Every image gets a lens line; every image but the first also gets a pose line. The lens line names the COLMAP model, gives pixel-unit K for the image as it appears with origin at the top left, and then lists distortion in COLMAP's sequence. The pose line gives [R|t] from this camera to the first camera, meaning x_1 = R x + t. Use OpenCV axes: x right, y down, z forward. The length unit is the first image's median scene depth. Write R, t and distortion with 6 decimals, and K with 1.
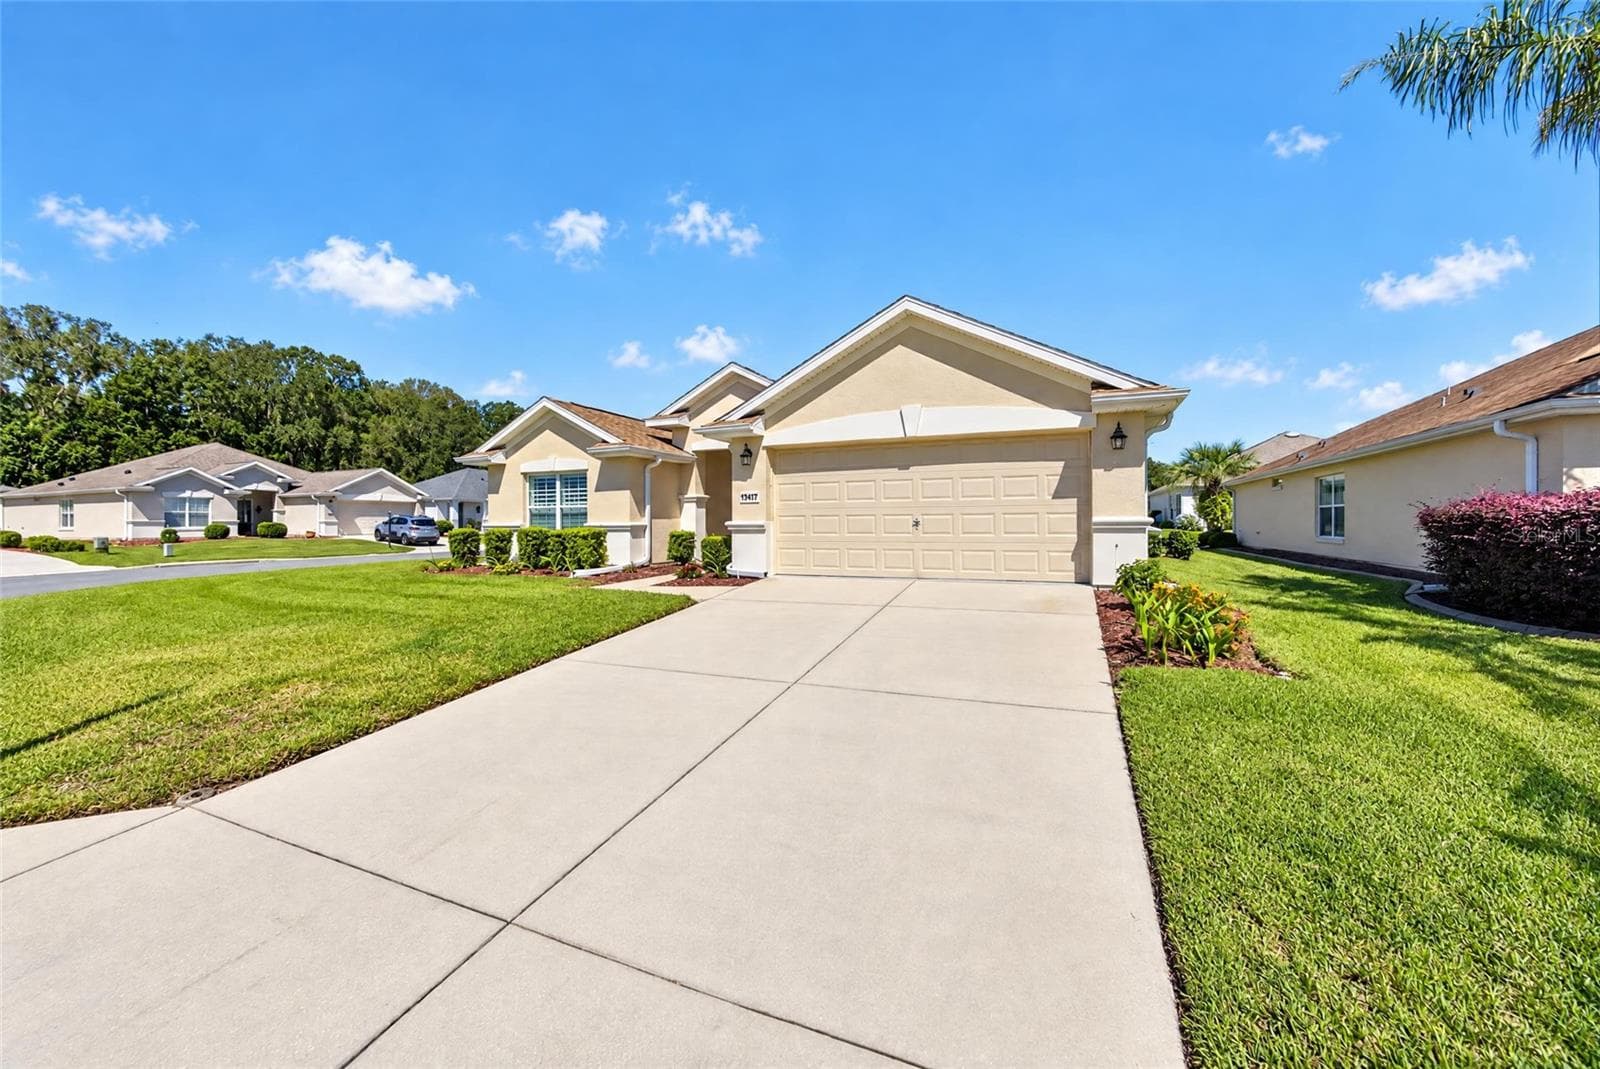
lens RADIAL K [[608.1, 0, 807.3], [0, 608.1, 528.5], [0, 0, 1]] dist [-0.000828, 0.000003]
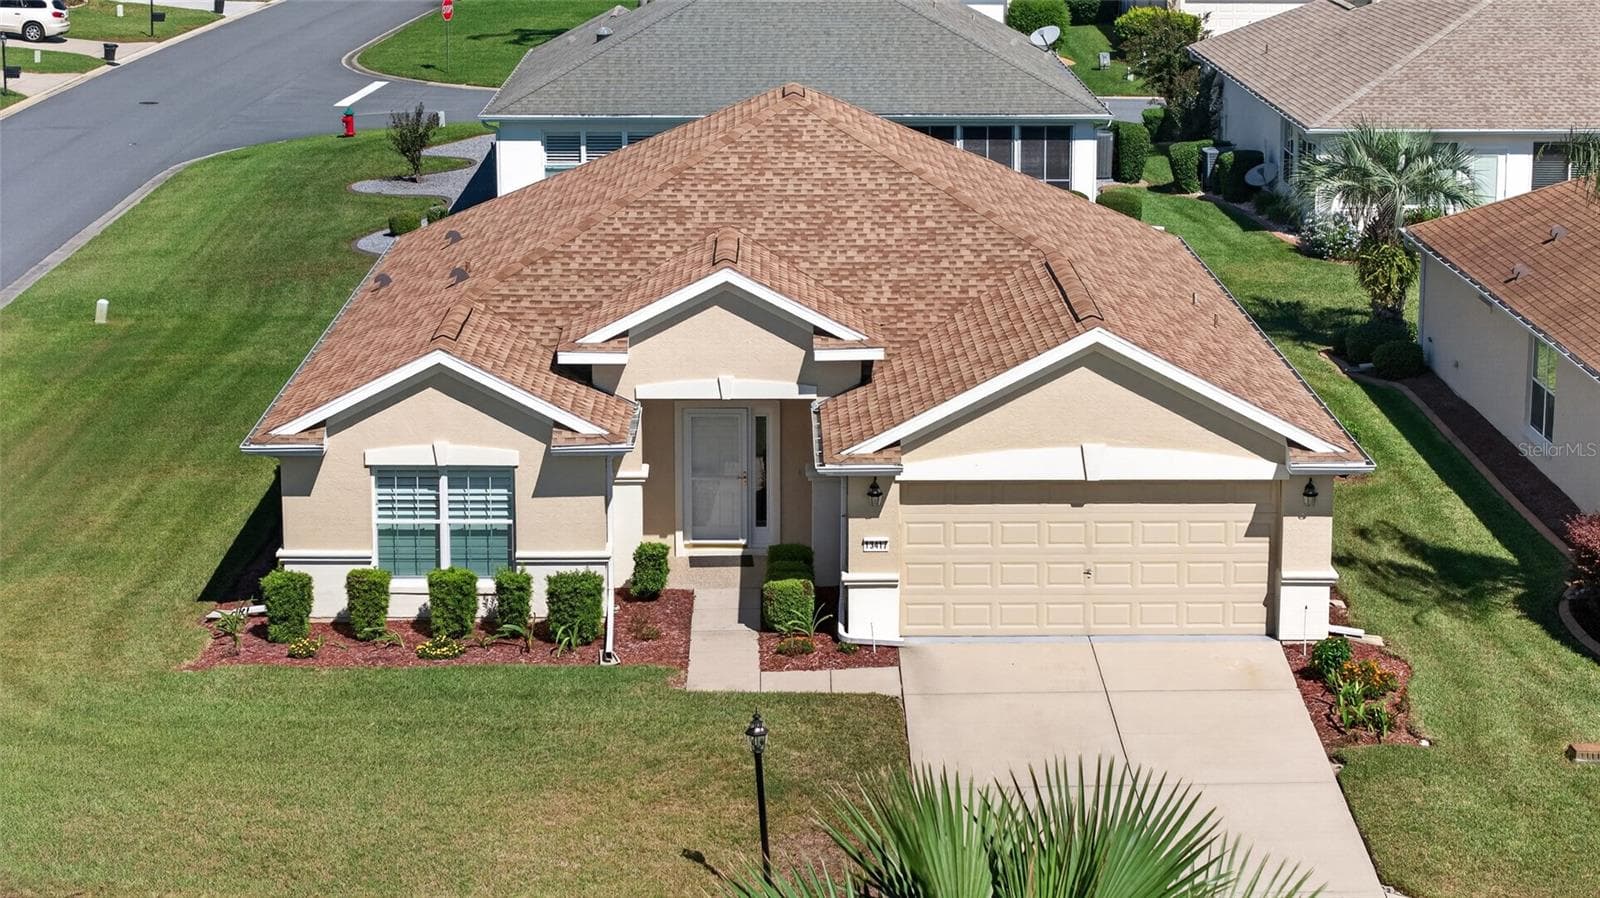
lens RADIAL K [[3243.9, 0, 796.8], [0, 3243.9, 452.1], [0, 0, 1]] dist [0.005039, 0.000000]
pose [[0.915369, -0.076524, 0.395276, -1.773209], [-0.005005, 0.979533, 0.201223, -0.974374], [-0.402584, -0.186172, 0.896251, -2.564743]]
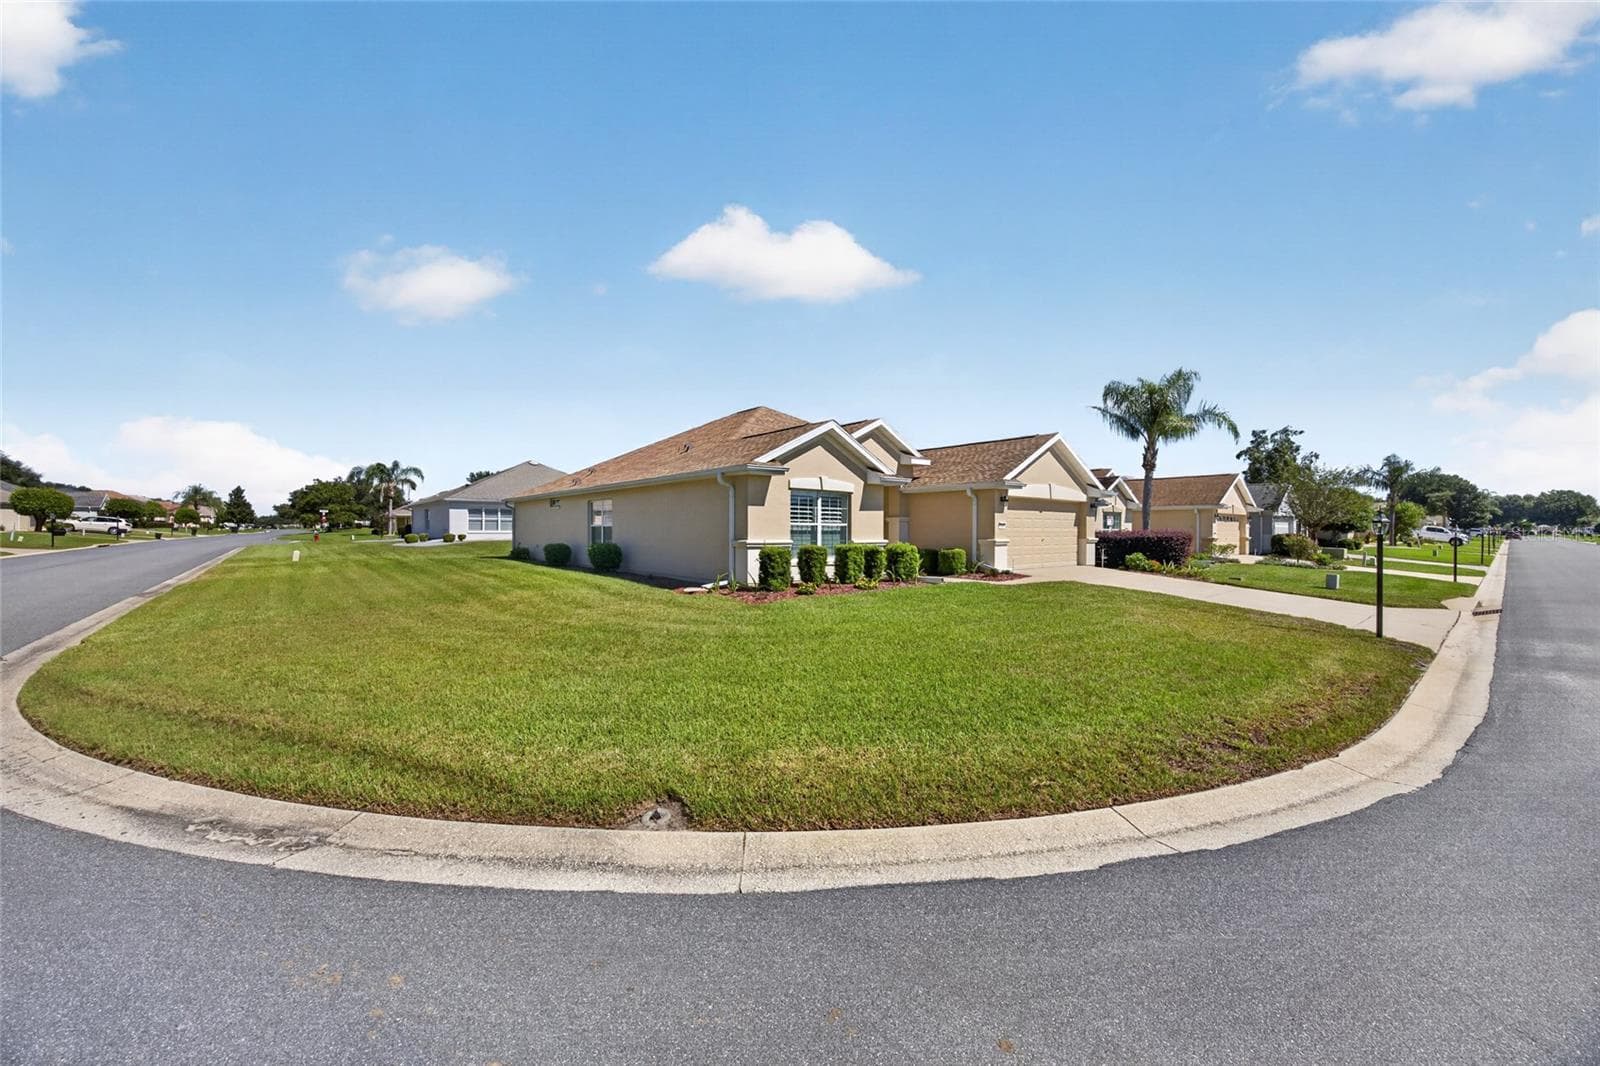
lens RADIAL K [[596.5, 0, 800.0], [0, 596.5, 536.5], [0, 0, 1]] dist [-0.001370, -0.000061]
pose [[0.440051, 0.002249, 0.897970, -1.785675], [0.004490, 0.999979, -0.004705, -0.012898], [-0.897962, 0.006102, 0.440032, 0.777421]]
